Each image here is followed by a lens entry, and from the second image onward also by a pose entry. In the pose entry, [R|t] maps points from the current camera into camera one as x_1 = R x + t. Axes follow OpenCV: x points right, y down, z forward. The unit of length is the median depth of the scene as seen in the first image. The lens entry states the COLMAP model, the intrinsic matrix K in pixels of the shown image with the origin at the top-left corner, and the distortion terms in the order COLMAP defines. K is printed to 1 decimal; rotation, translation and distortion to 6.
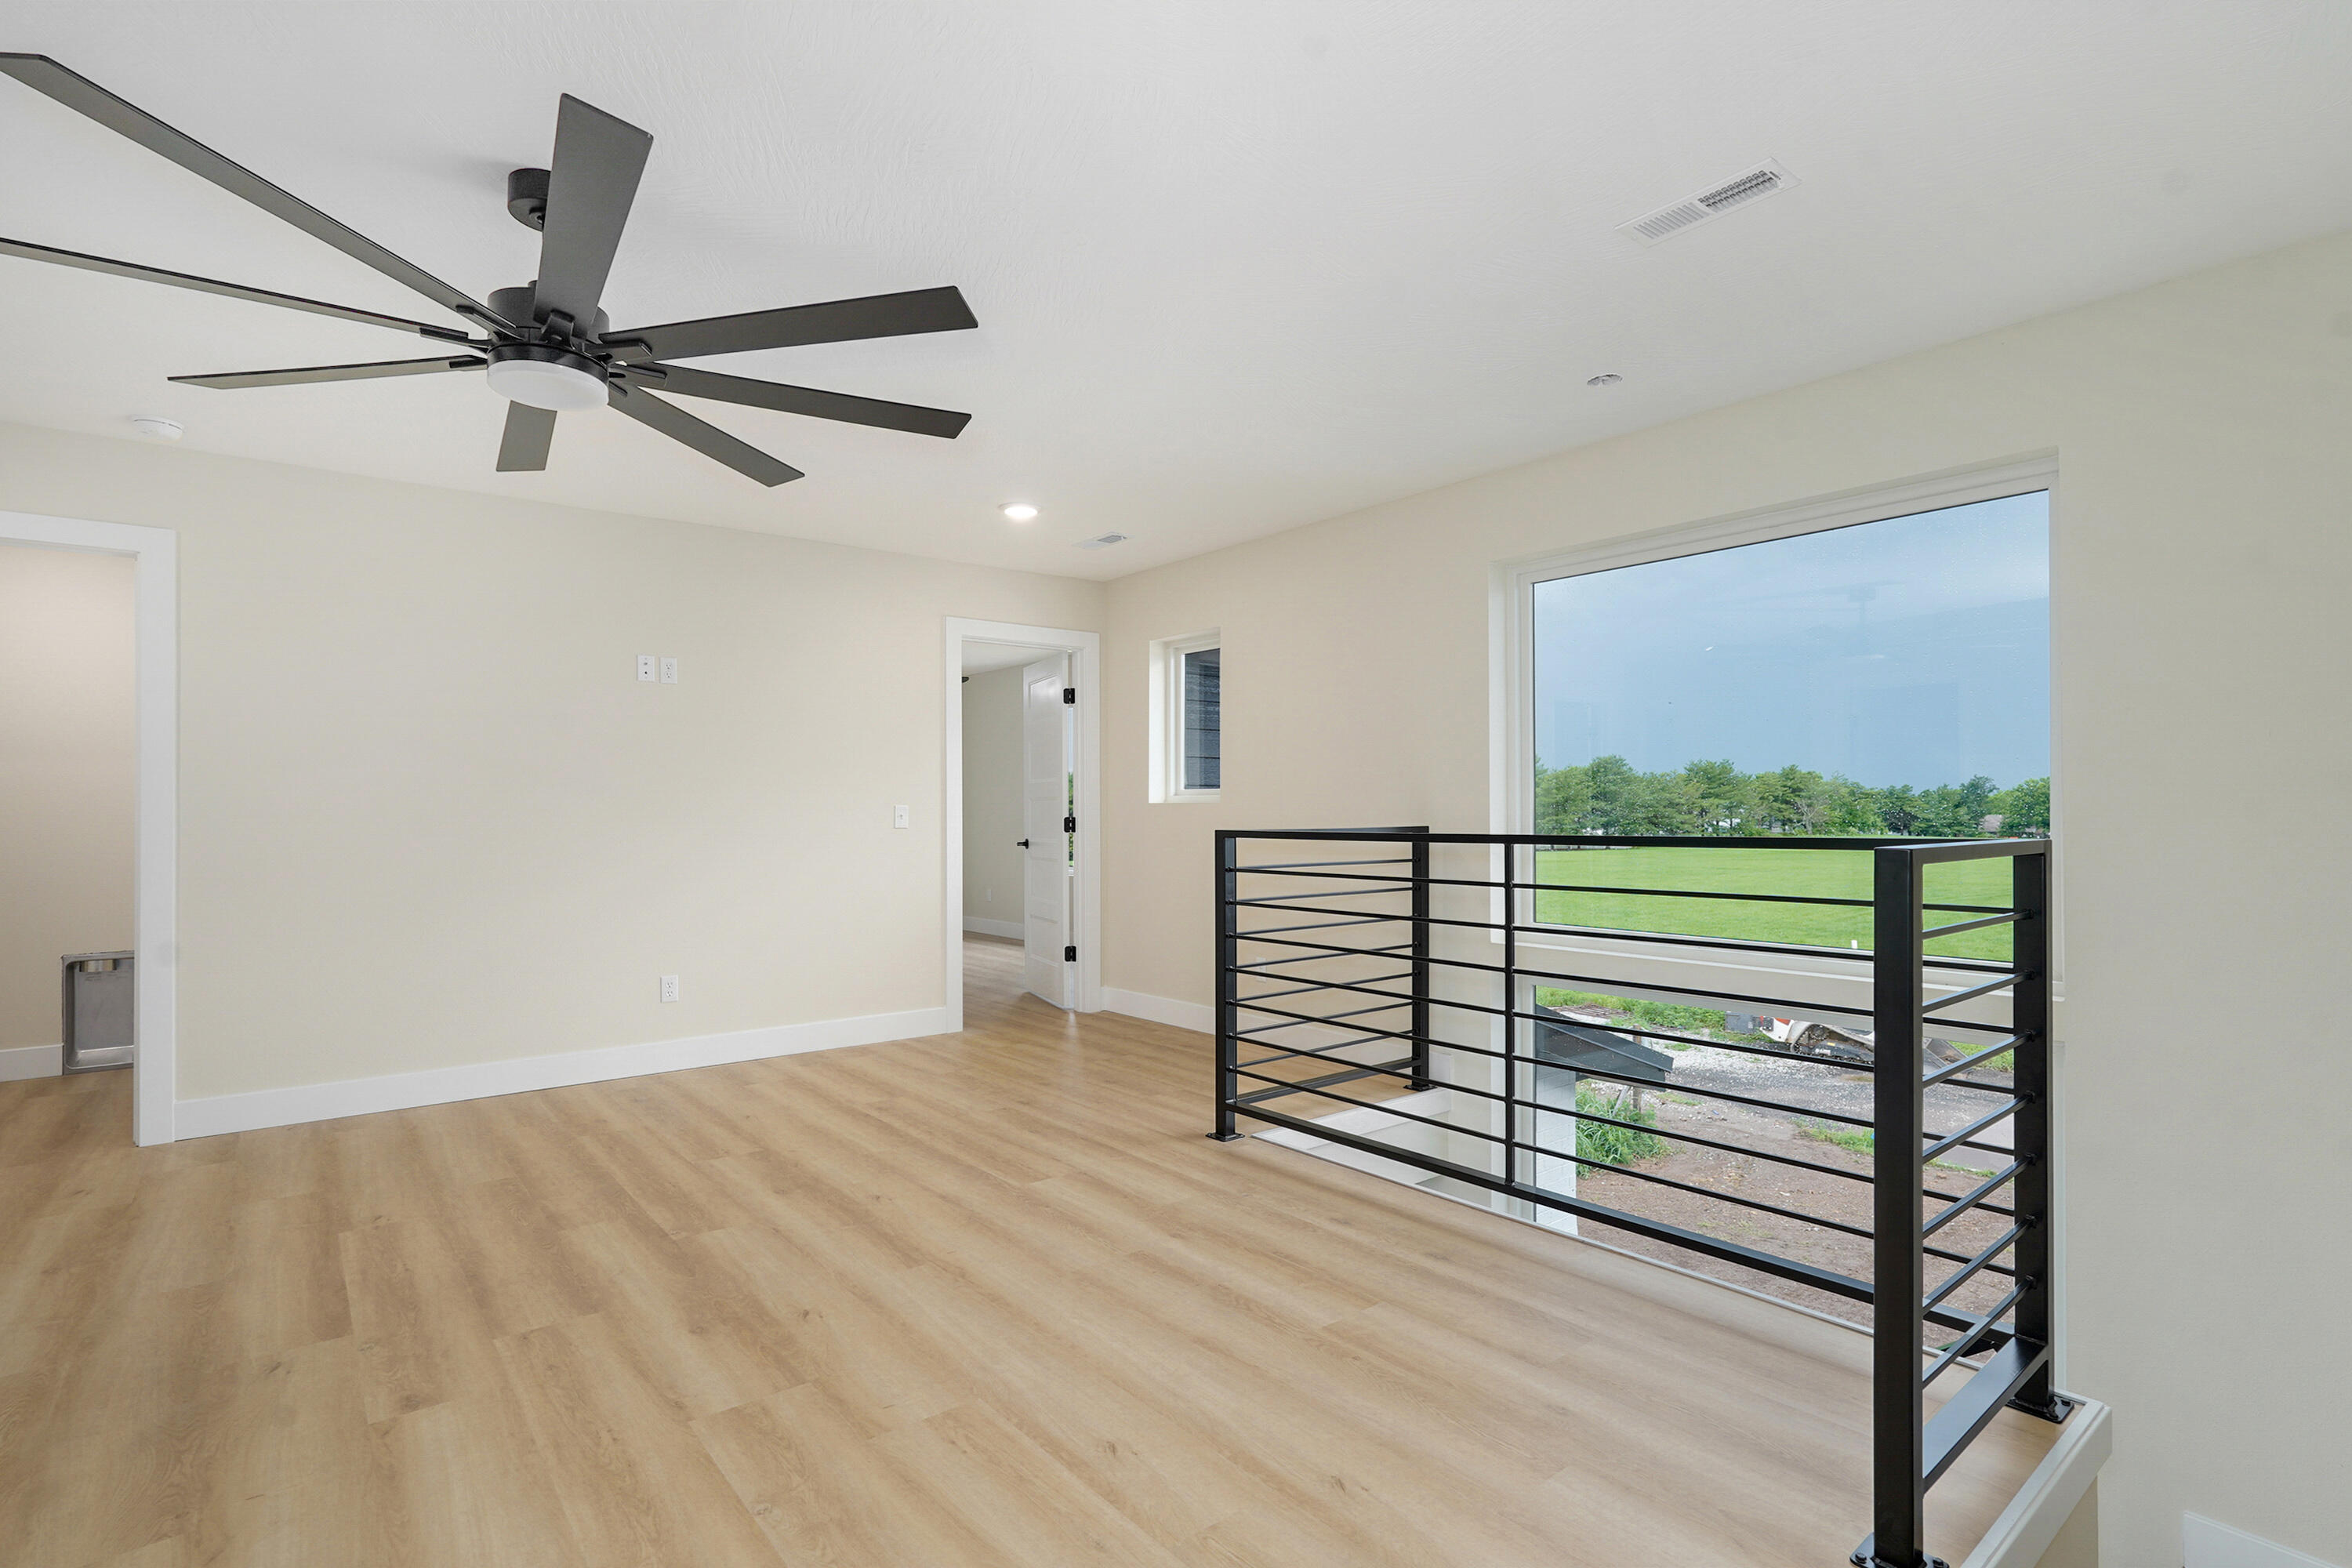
lens RADIAL K [[1151.0, 0, 1244.0], [0, 1151.0, 794.0], [0, 0, 1]] dist [-0.011565, 0.000766]
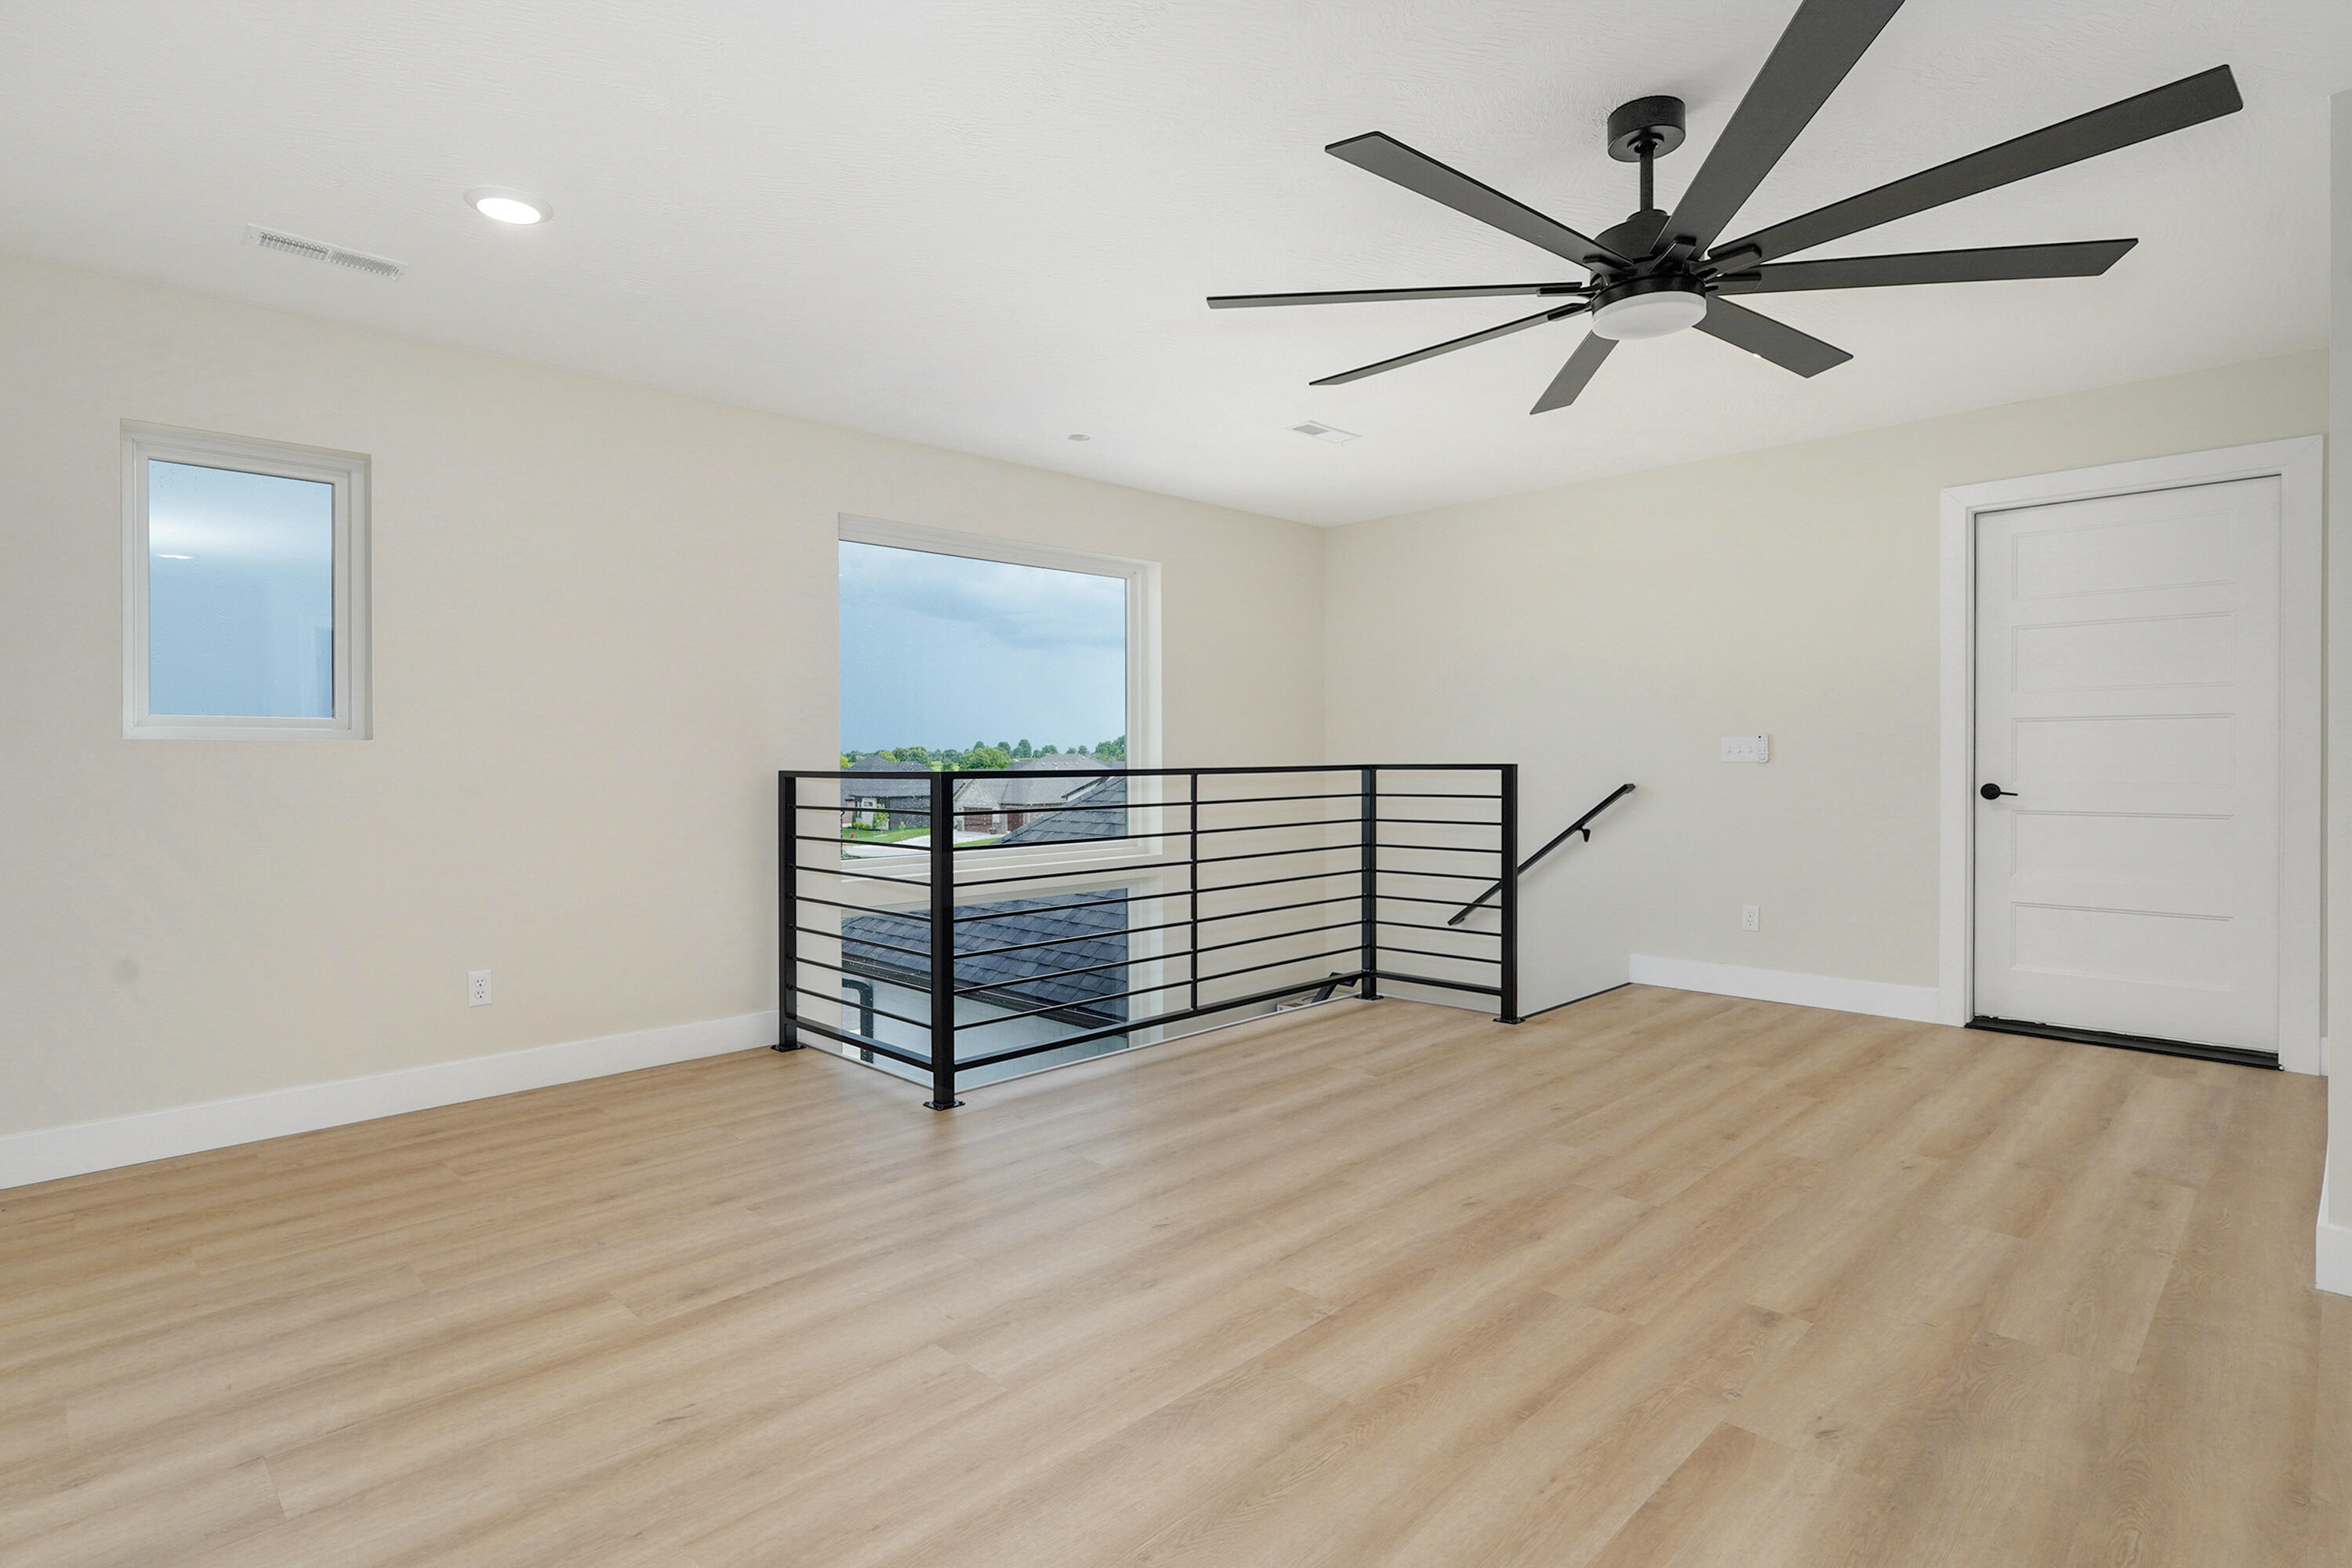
lens RADIAL K [[1151.0, 0, 1153.3], [0, 1151.0, 777.2], [0, 0, 1]] dist [-0.011565, 0.000766]
pose [[-0.061972, -0.013655, 0.997984, -1.406046], [-0.010623, 0.999859, 0.013021, 0.031332], [-0.998021, -0.009795, -0.062109, 1.326750]]
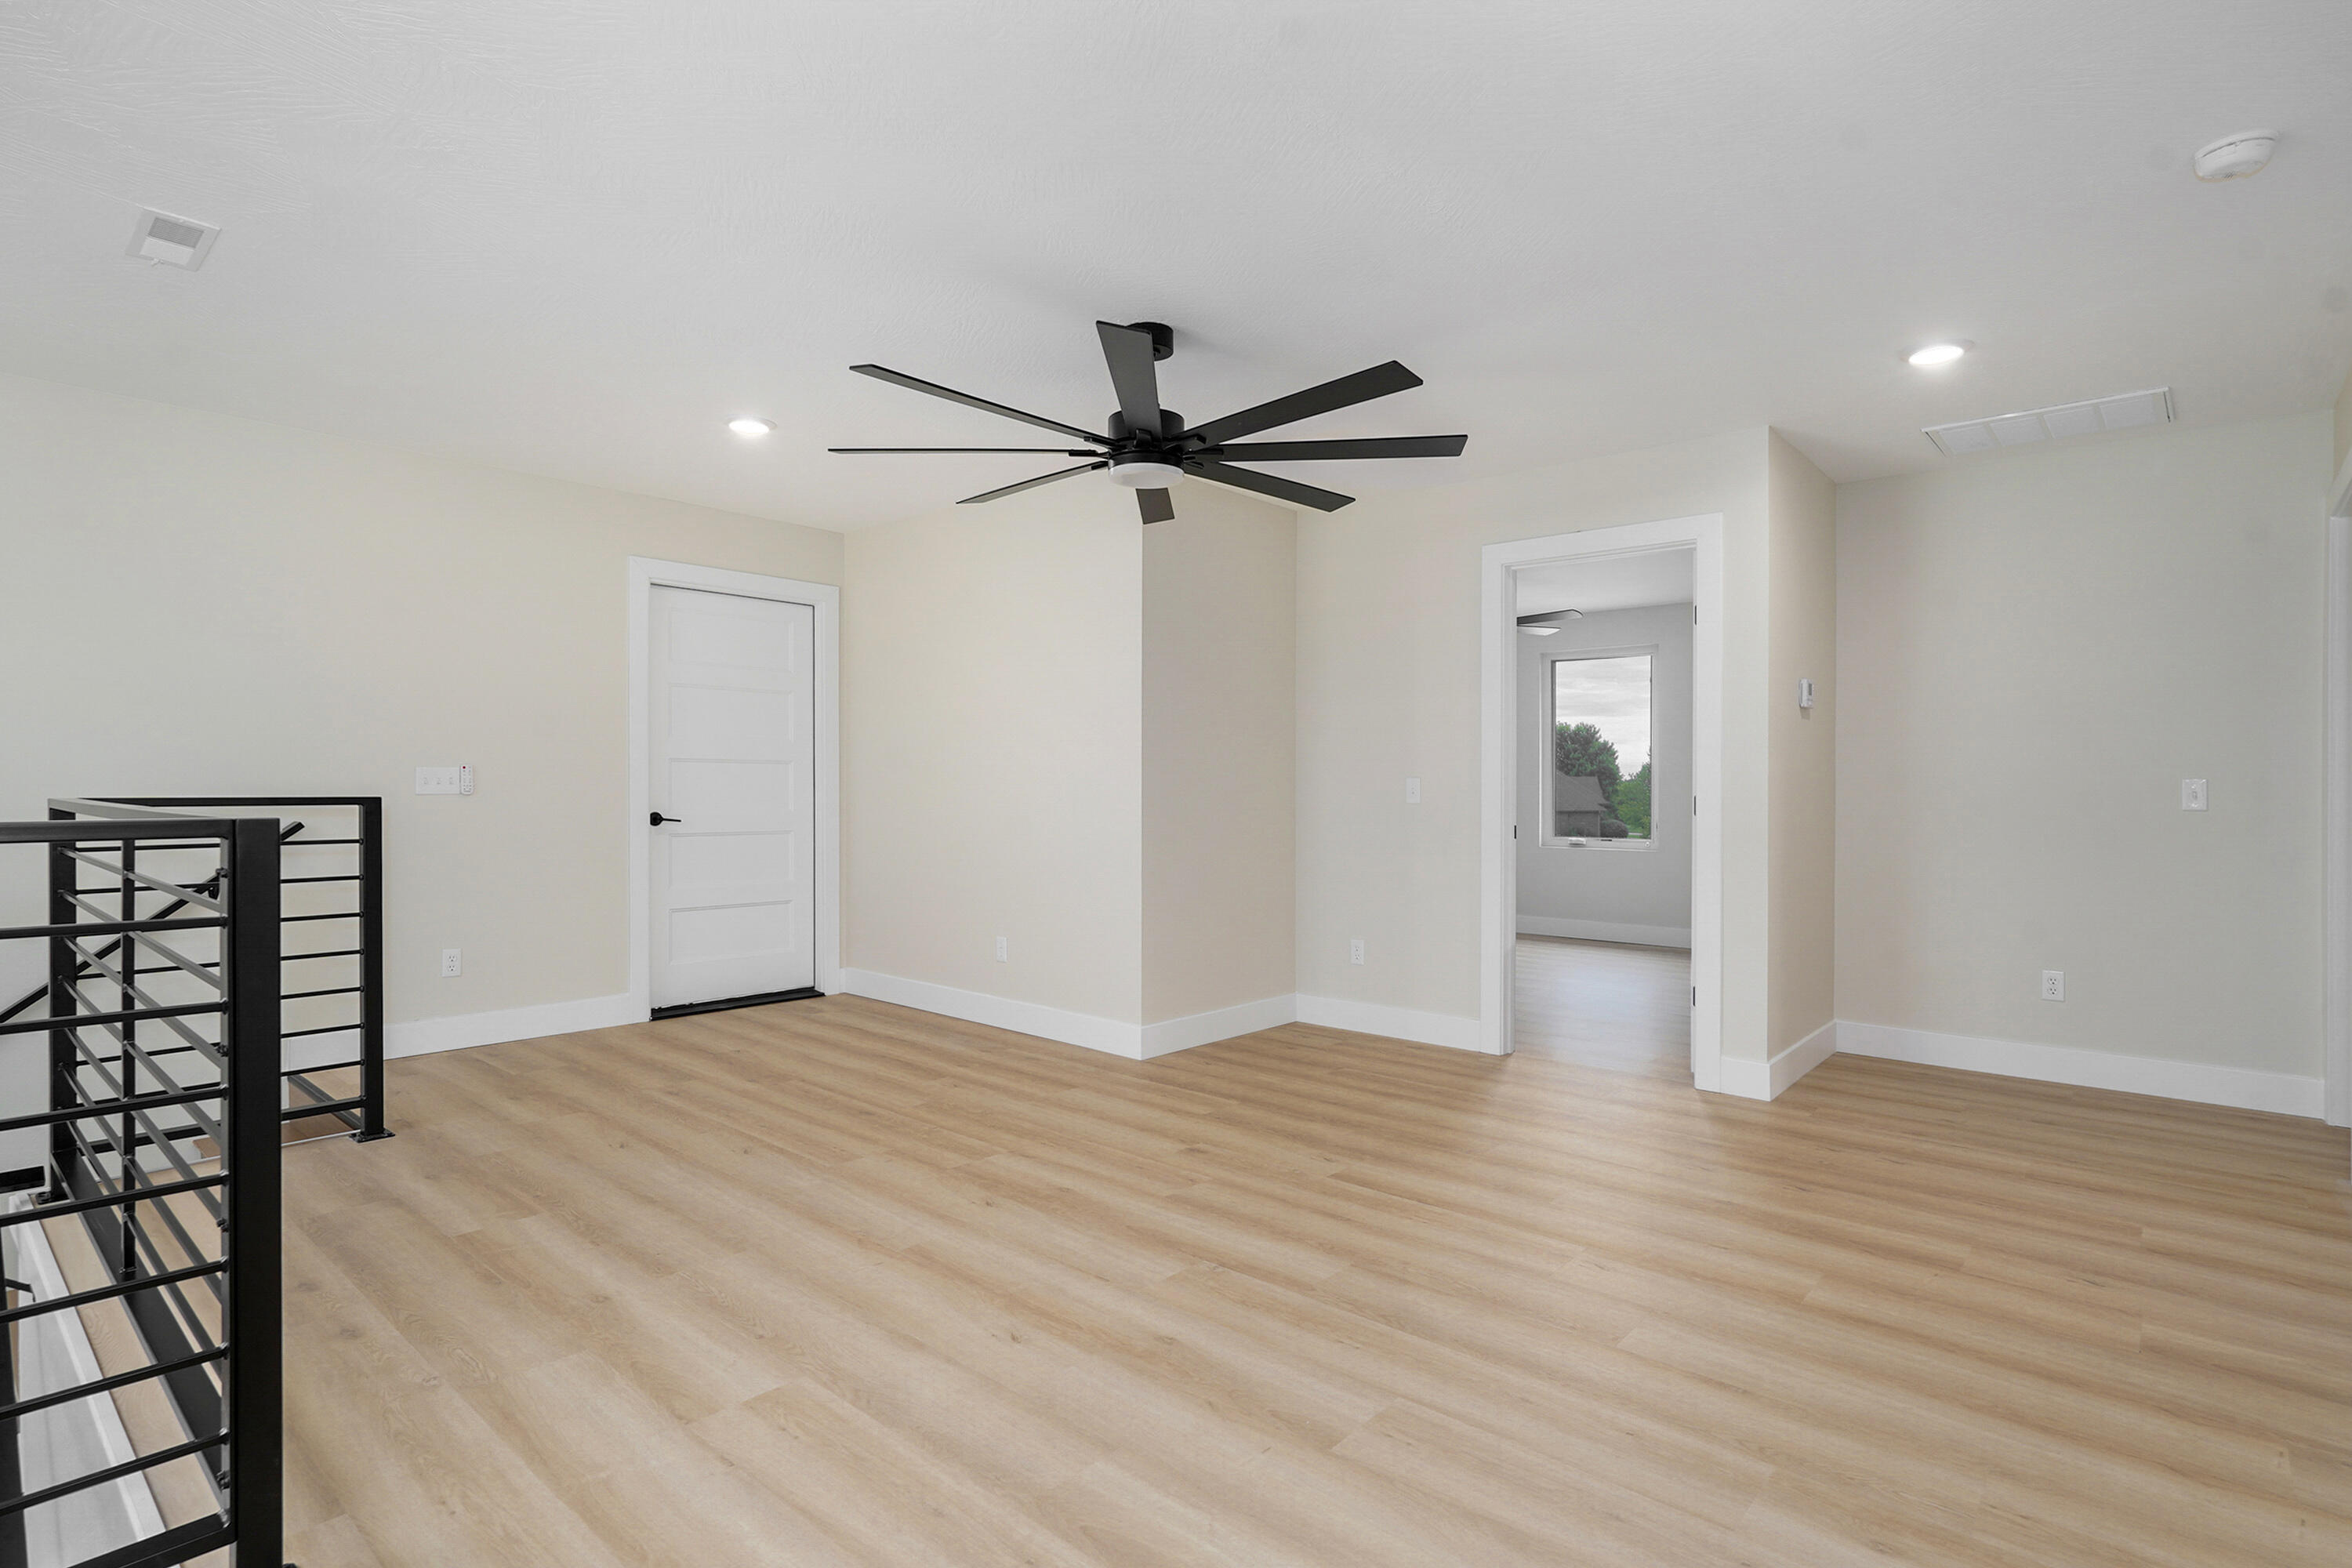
lens RADIAL K [[1151.0, 0, 1178.5], [0, 1151.0, 792.2], [0, 0, 1]] dist [-0.011565, 0.000766]
pose [[-0.992552, 0.001404, -0.121813, -0.418190], [0.002884, 0.999924, -0.011980, 0.042260], [0.121787, -0.012242, -0.992481, 2.125404]]
